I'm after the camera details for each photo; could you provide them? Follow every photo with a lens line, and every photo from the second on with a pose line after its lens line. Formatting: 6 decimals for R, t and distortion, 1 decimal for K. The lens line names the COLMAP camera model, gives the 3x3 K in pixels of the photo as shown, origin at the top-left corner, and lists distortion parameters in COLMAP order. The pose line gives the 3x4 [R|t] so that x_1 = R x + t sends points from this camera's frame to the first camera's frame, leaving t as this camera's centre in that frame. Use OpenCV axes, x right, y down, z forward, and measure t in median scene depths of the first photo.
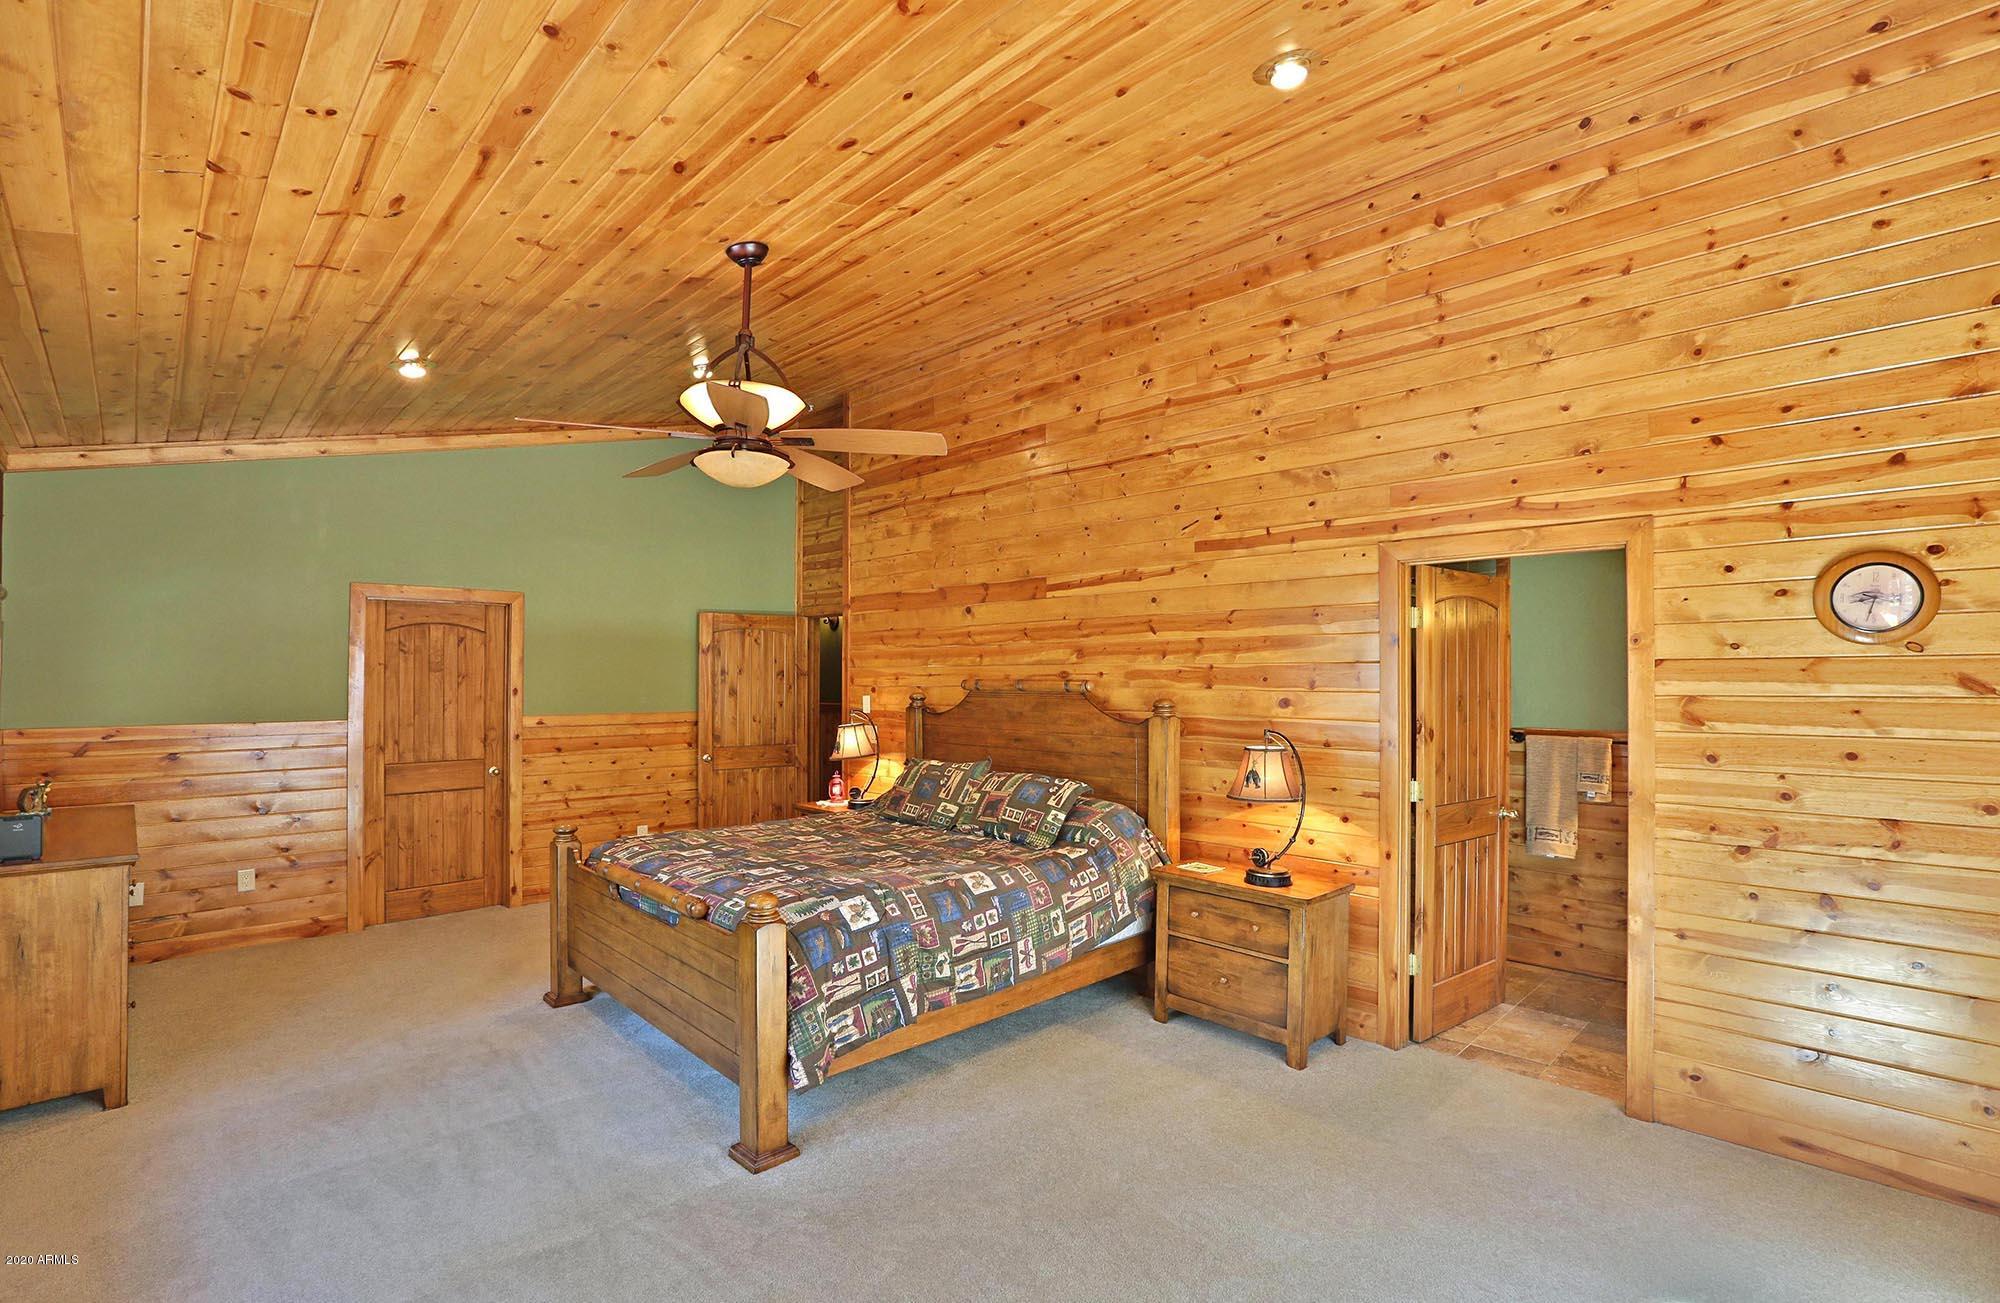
lens RADIAL K [[930.8, 0, 1001.2], [0, 930.8, 660.1], [0, 0, 1]] dist [-0.016246, 0.000102]
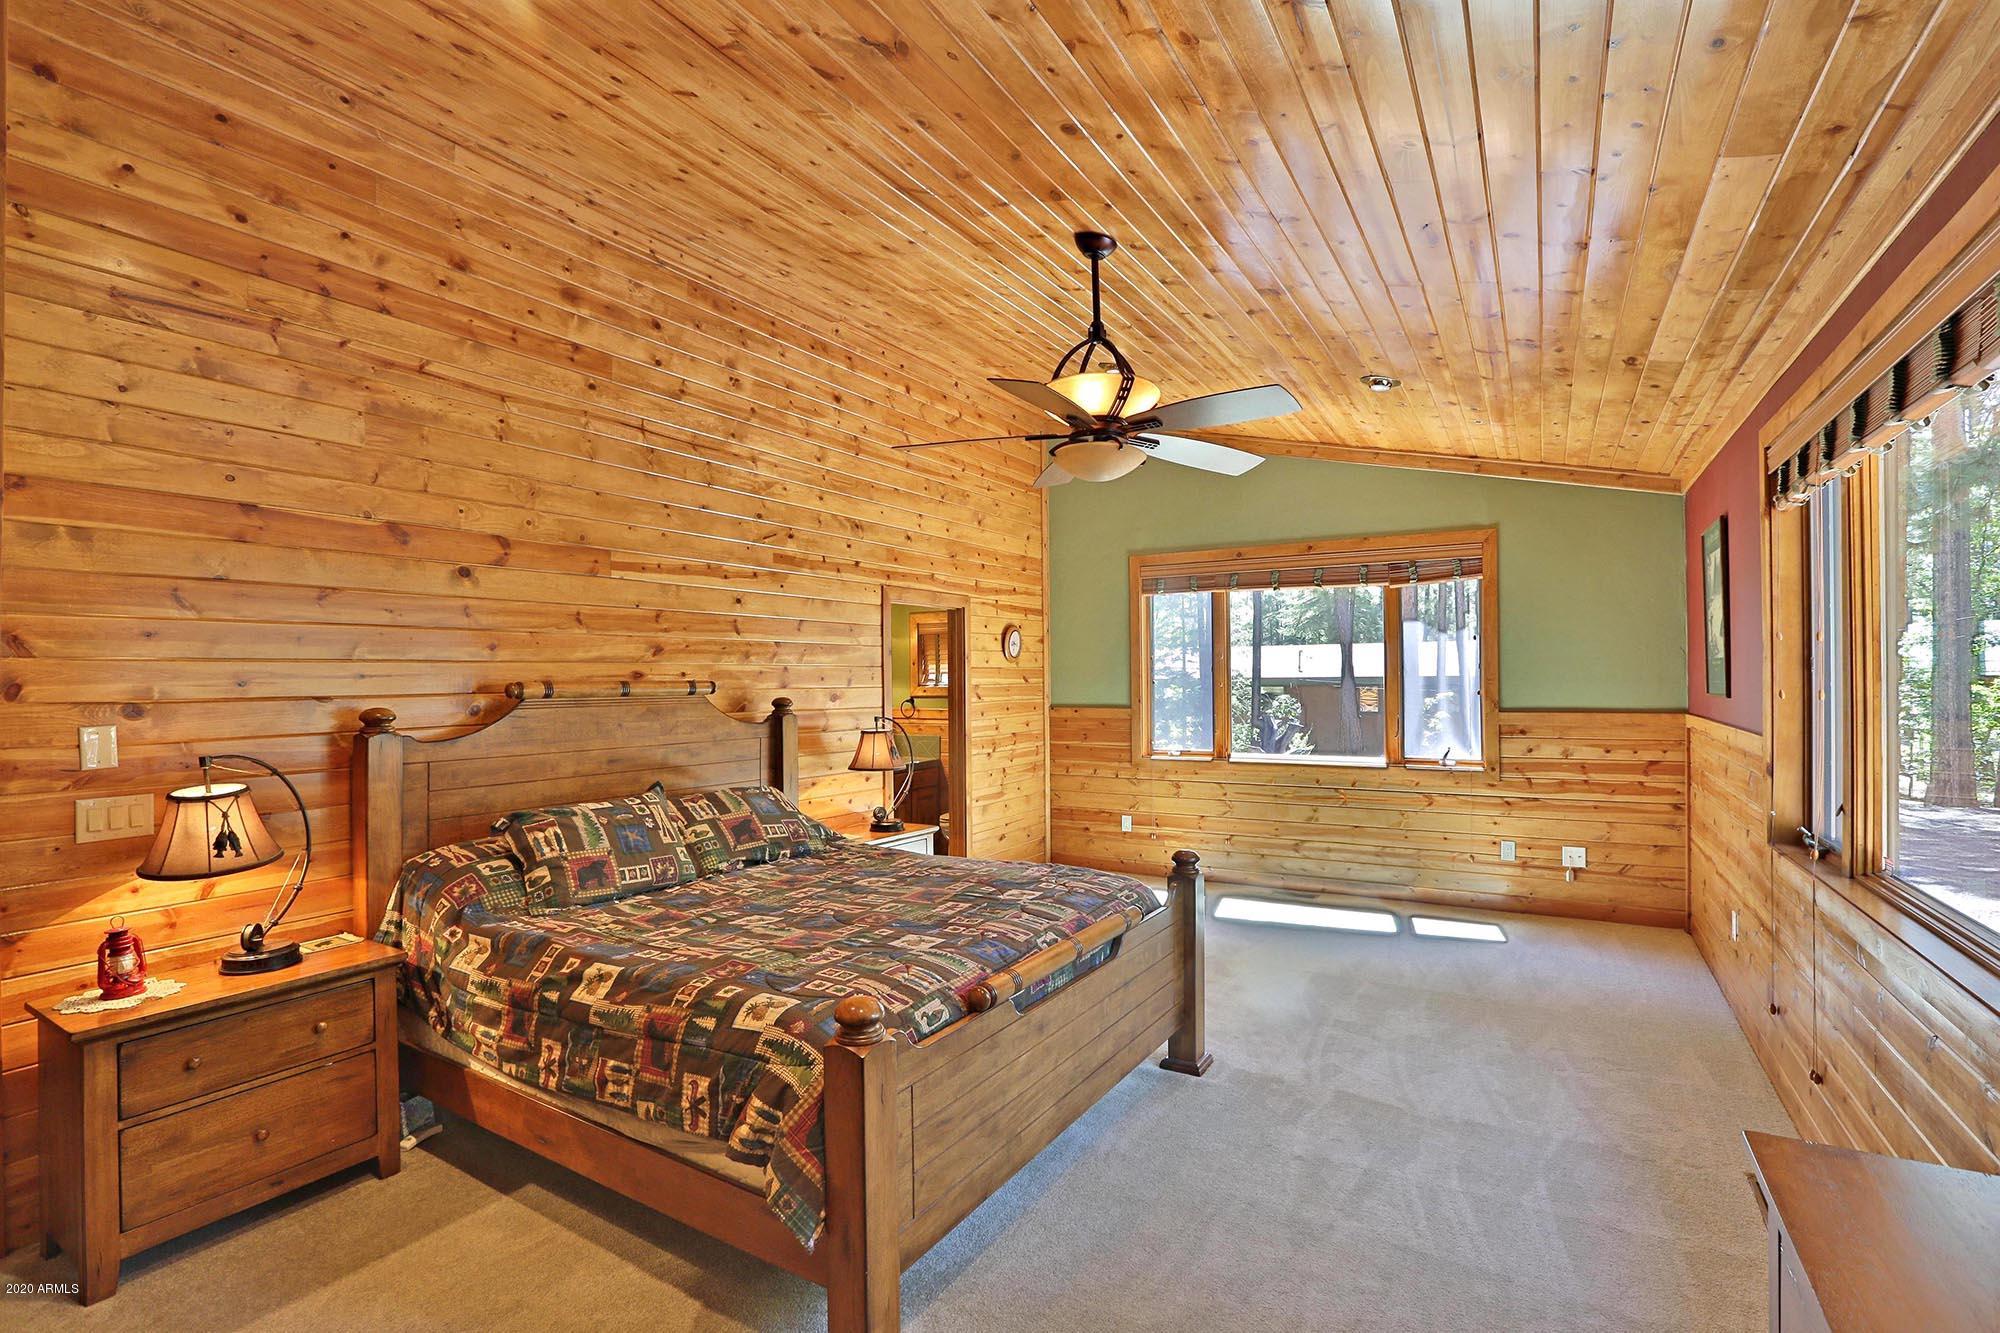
lens RADIAL K [[916.6, 0, 1002.9], [0, 916.6, 675.7], [0, 0, 1]] dist [-0.025022, 0.002968]
pose [[-0.241373, 0.010903, 0.970371, -0.828986], [-0.000392, 0.999936, -0.011333, 0.025988], [-0.970432, -0.003116, -0.241353, 0.930282]]
